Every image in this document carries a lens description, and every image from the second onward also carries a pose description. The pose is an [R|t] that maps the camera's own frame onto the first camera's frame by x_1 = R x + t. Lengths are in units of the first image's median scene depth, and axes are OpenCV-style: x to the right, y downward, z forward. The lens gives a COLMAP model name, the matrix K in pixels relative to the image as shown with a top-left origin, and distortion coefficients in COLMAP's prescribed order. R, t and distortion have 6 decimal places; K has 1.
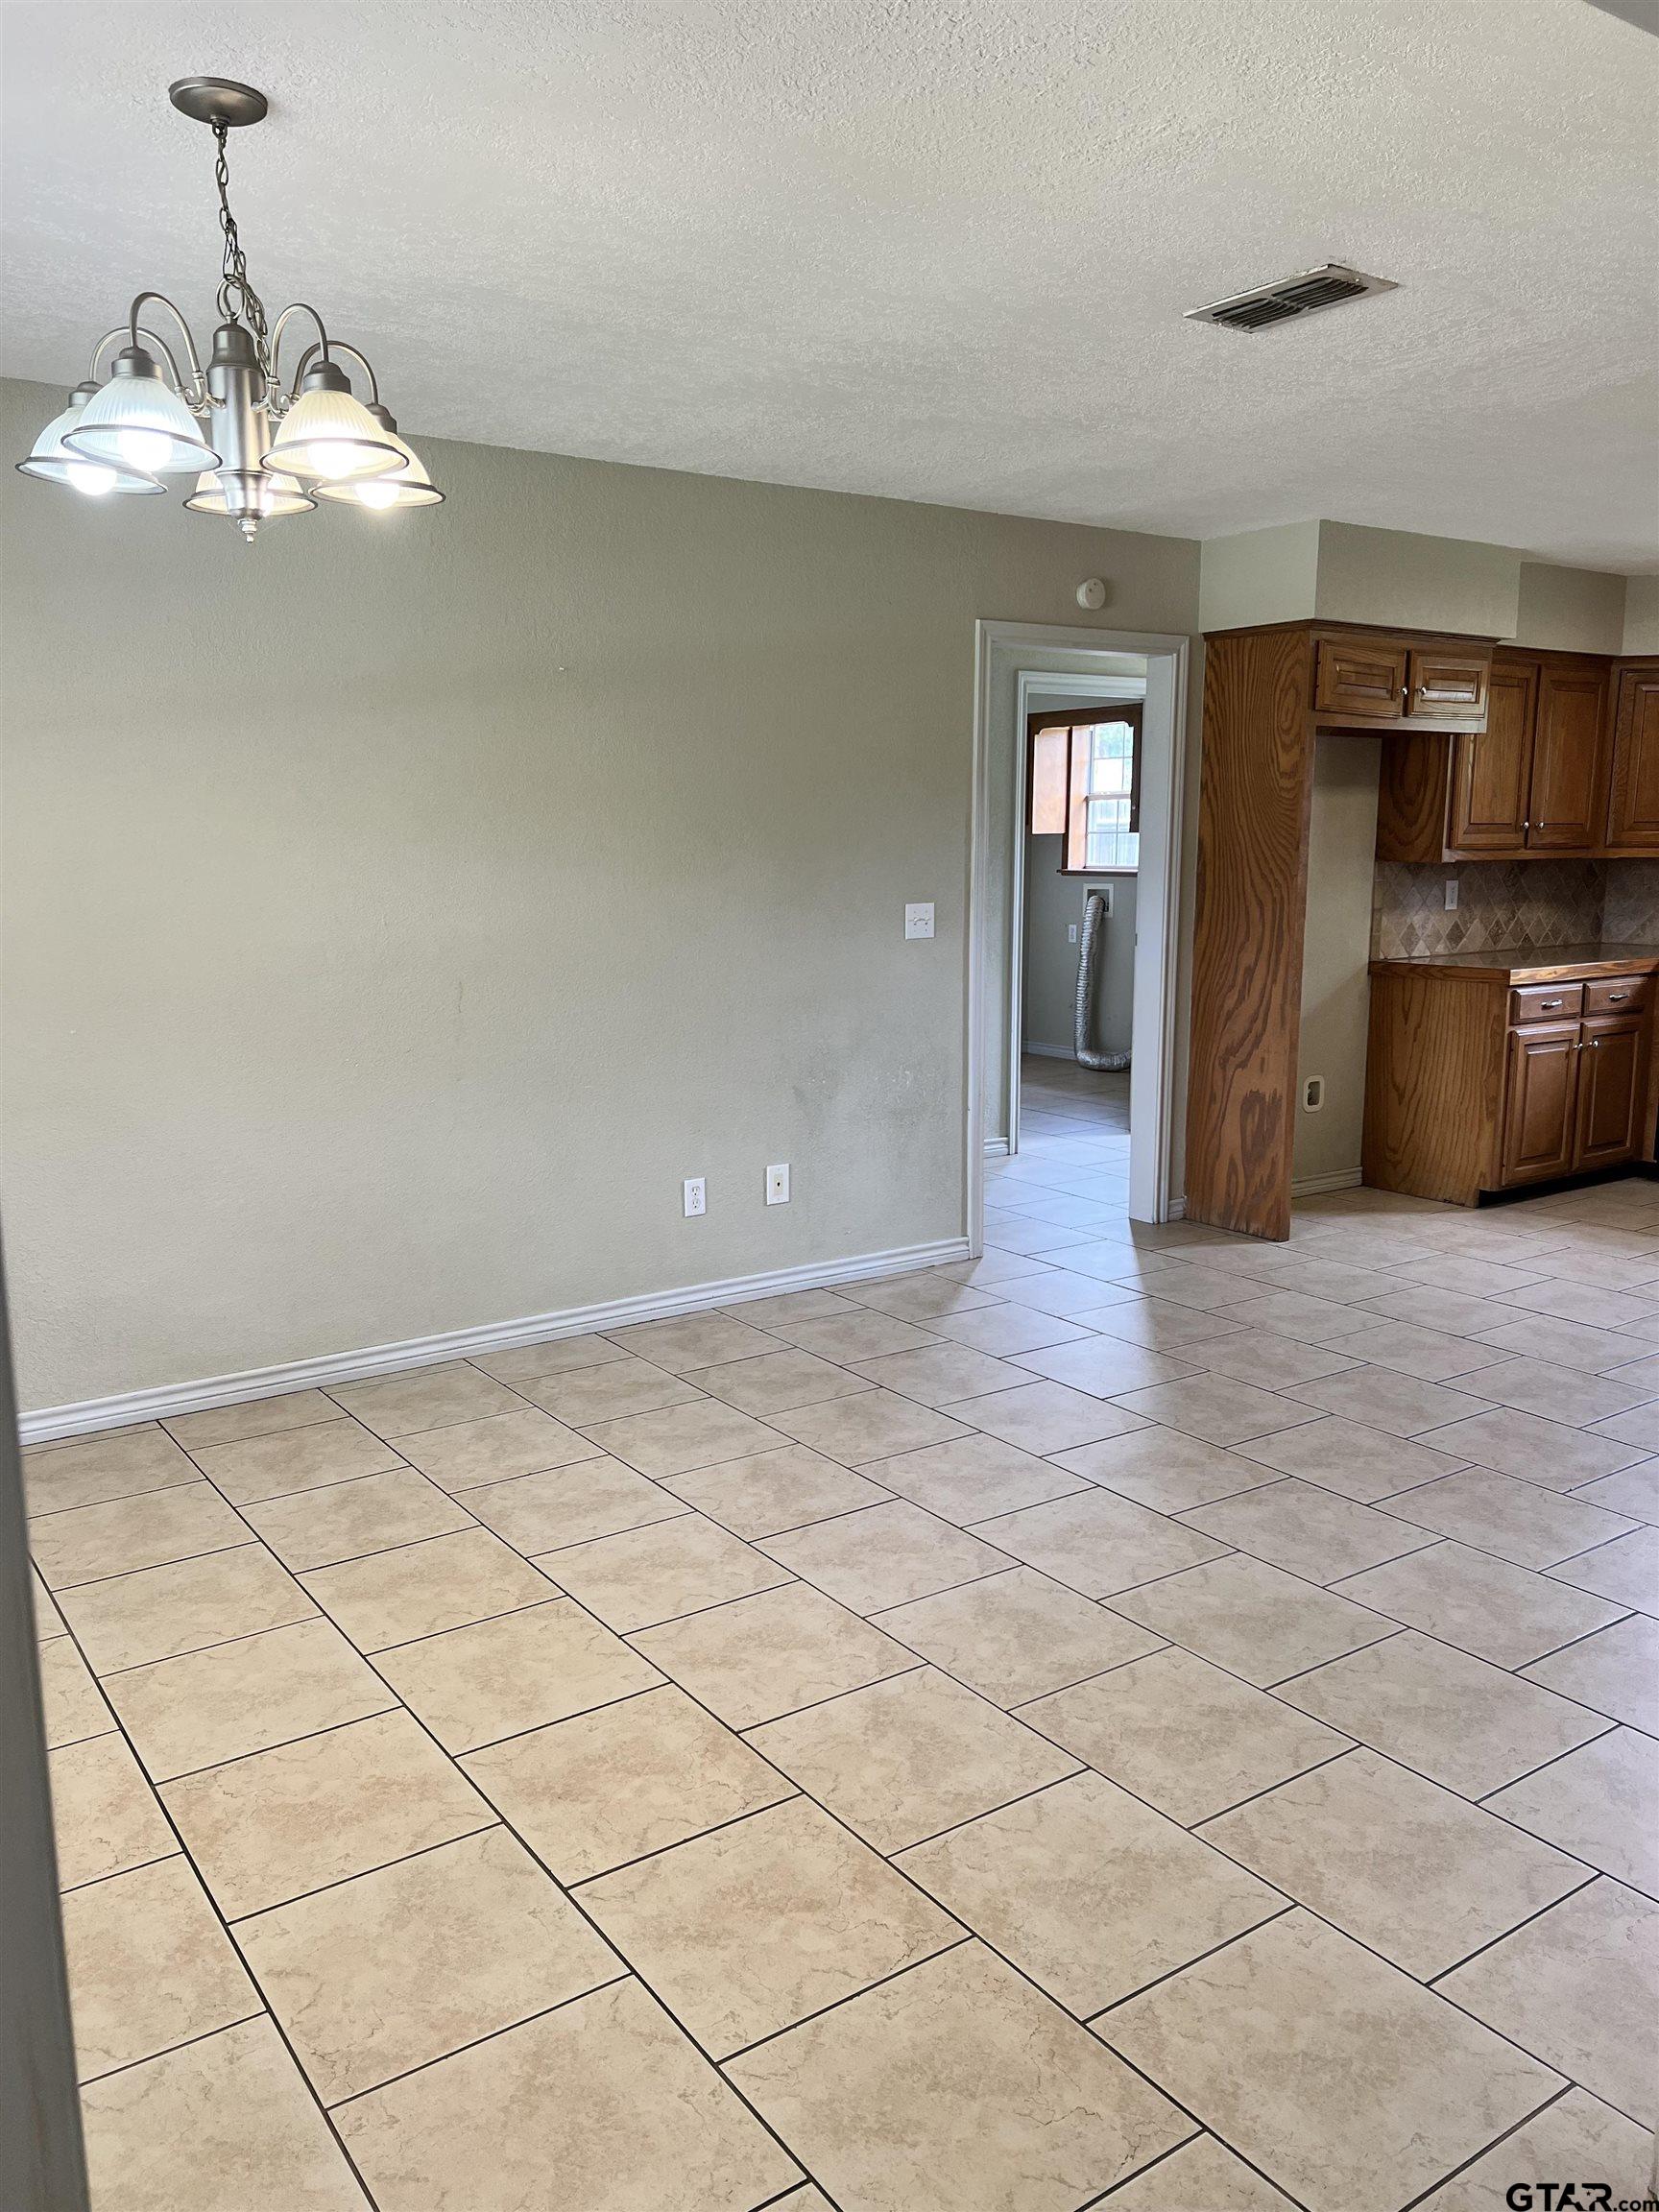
lens RADIAL K [[1661.3, 0, 813.8], [0, 1661.3, 1111.0], [0, 0, 1]] dist [0.042415, -0.053958]
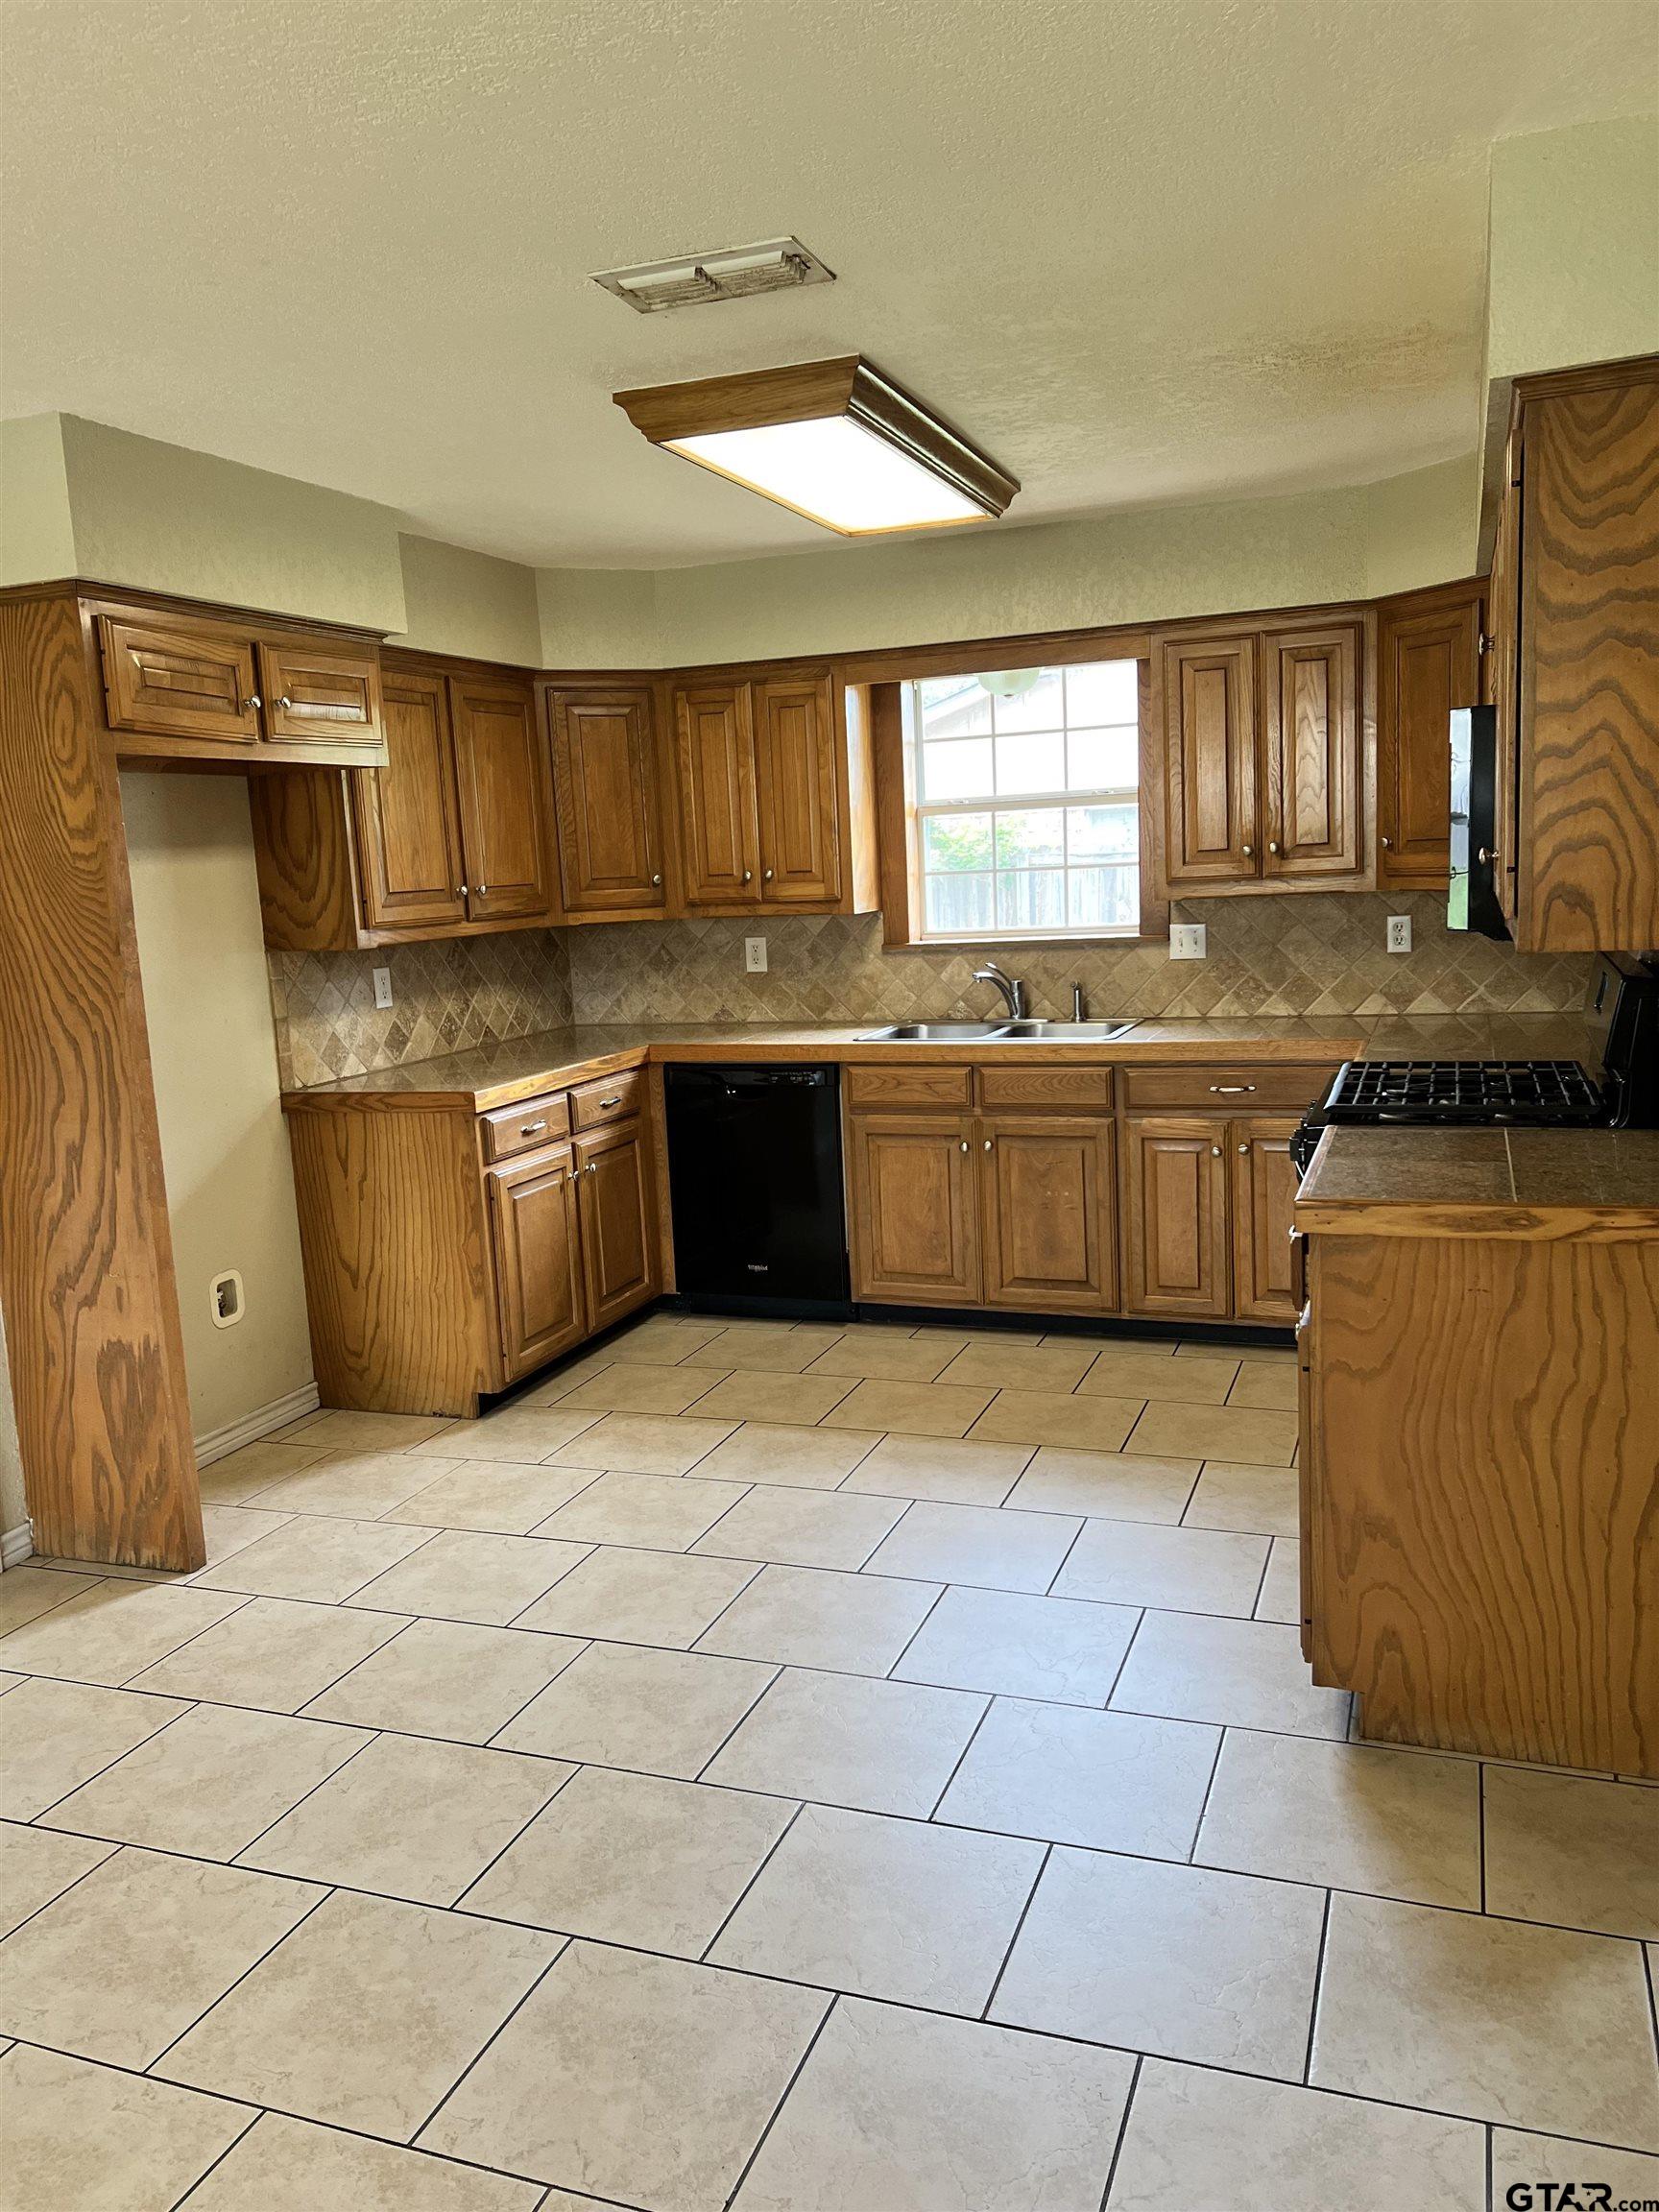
lens RADIAL K [[1653.1, 0, 827.0], [0, 1653.1, 1086.2], [0, 0, 1]] dist [0.177040, -0.430795]
pose [[0.819706, -0.123782, 0.559249, 0.137518], [0.148621, 0.988894, 0.001041, -0.063752], [-0.553167, 0.082263, 0.828999, 0.313774]]
